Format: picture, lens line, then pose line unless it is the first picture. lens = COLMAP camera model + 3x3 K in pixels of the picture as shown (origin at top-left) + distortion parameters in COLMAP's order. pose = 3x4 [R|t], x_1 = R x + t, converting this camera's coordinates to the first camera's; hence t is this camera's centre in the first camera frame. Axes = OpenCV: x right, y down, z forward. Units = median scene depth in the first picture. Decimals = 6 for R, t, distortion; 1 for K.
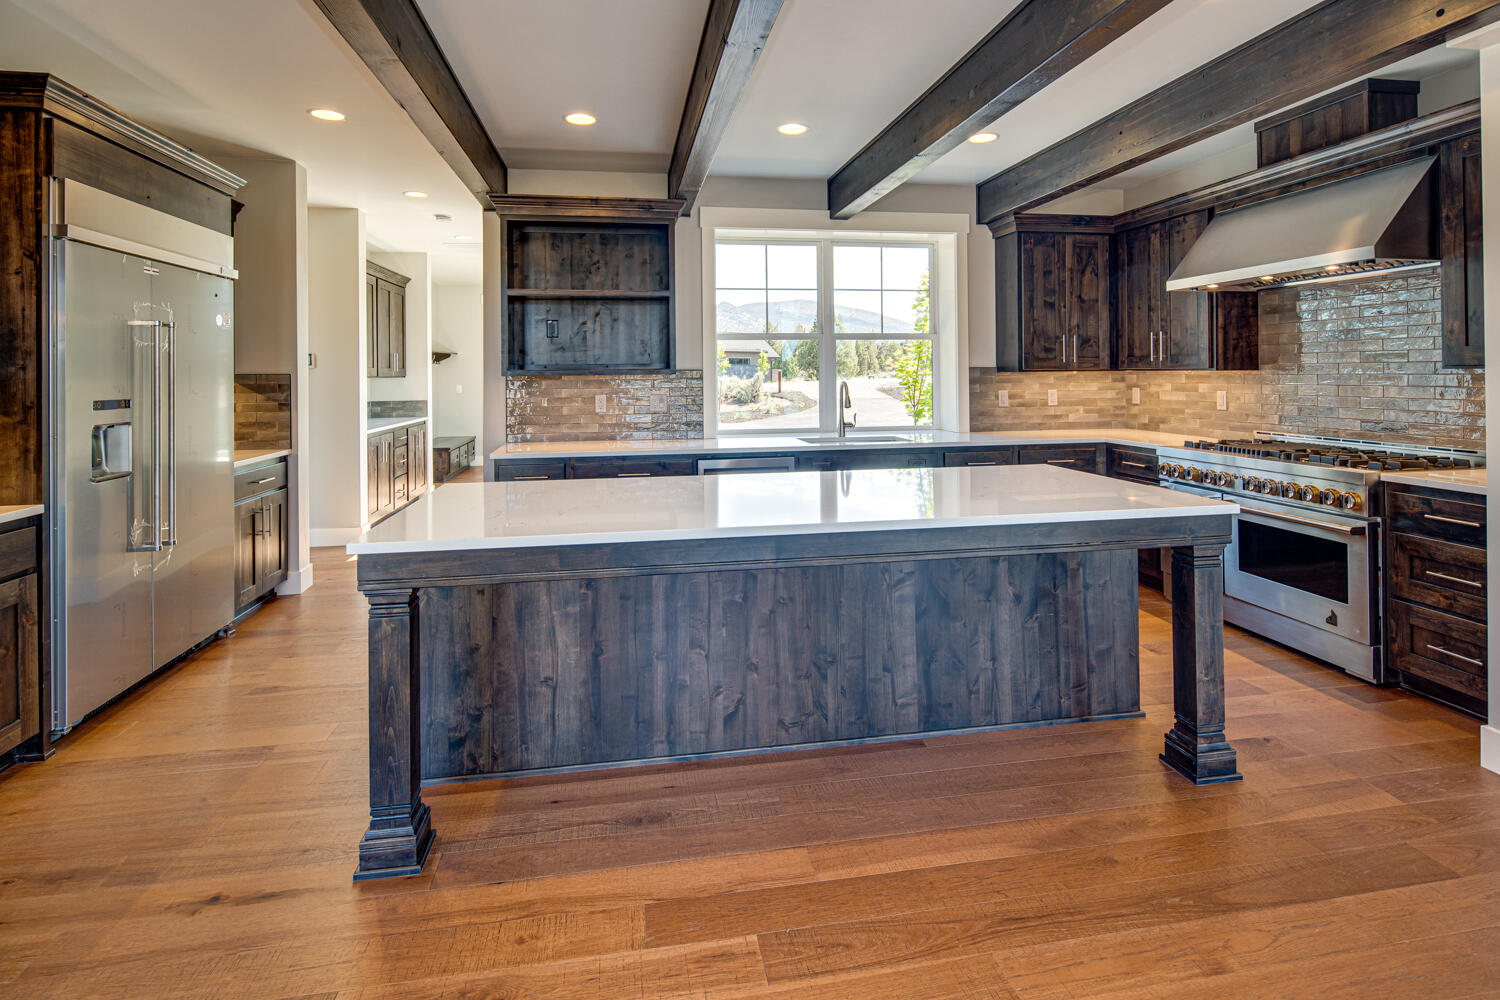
lens RADIAL K [[737.6, 0, 735.6], [0, 737.6, 370.6], [0, 0, 1]] dist [0.006638, -0.004002]
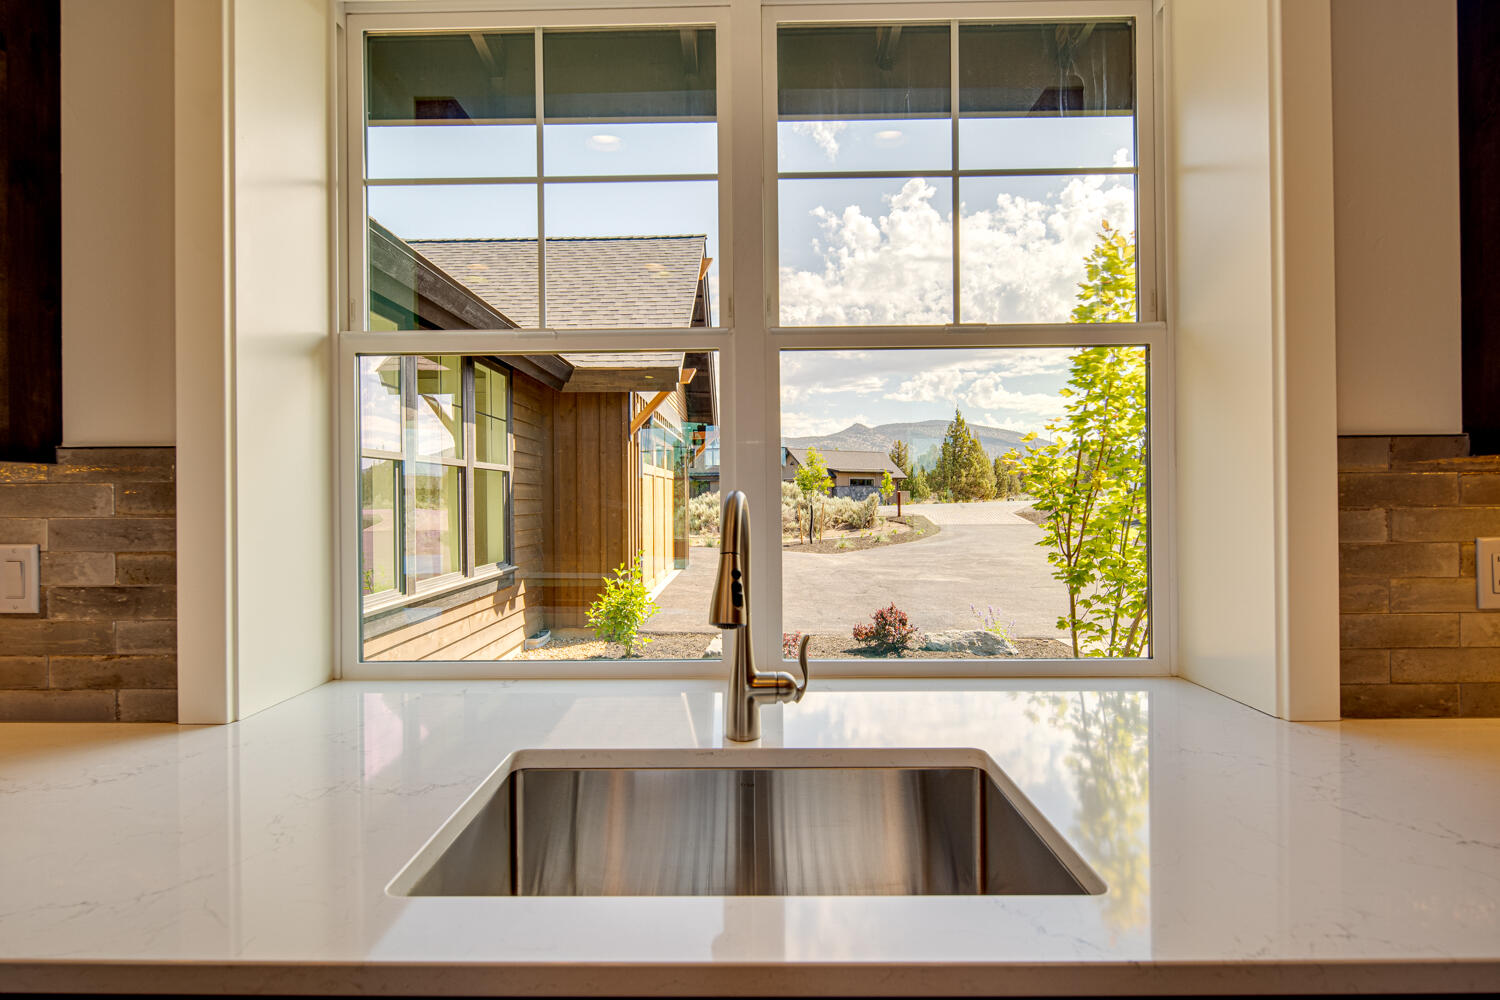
lens RADIAL K [[737.6, 0, 739.2], [0, 737.6, 492.4], [0, 0, 1]] dist [0.006638, -0.004002]
pose [[0.984837, 0.000180, -0.173482, 0.180378], [-0.000363, 0.999999, -0.001023, 0.014160], [0.173482, 0.001070, 0.984836, 0.770335]]
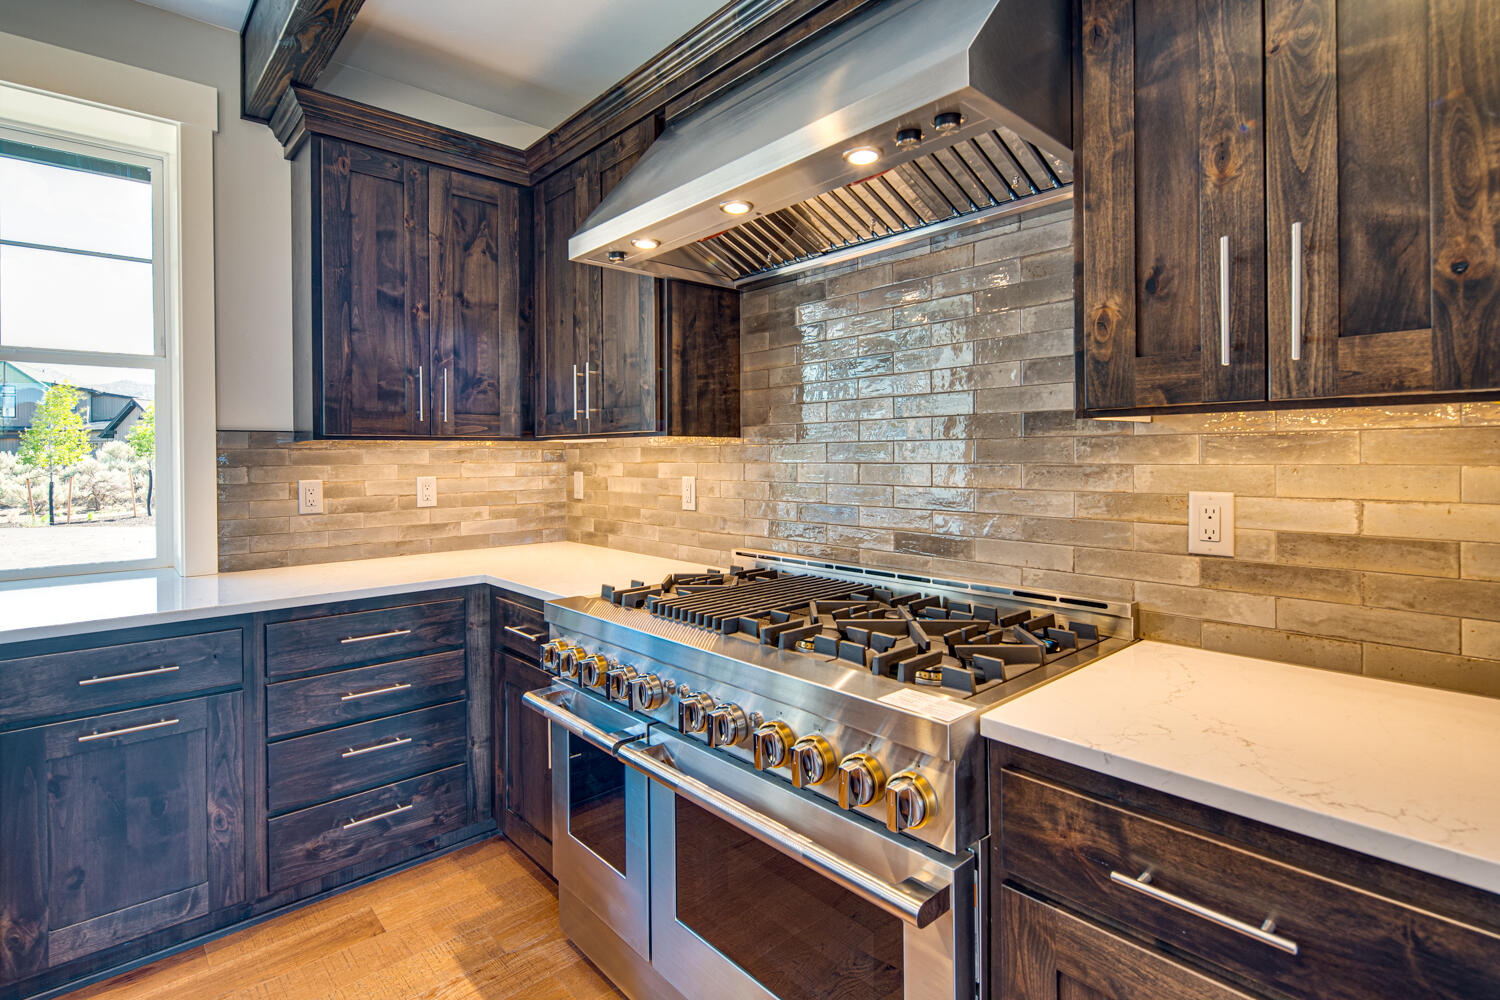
lens RADIAL K [[737.6, 0, 739.8], [0, 737.6, 464.0], [0, 0, 1]] dist [0.006638, -0.004002]
pose [[0.846016, -0.003586, 0.533145, 0.358879], [-0.002046, 0.999948, 0.009973, 0.011785], [-0.533153, -0.009528, 0.845965, 0.464672]]
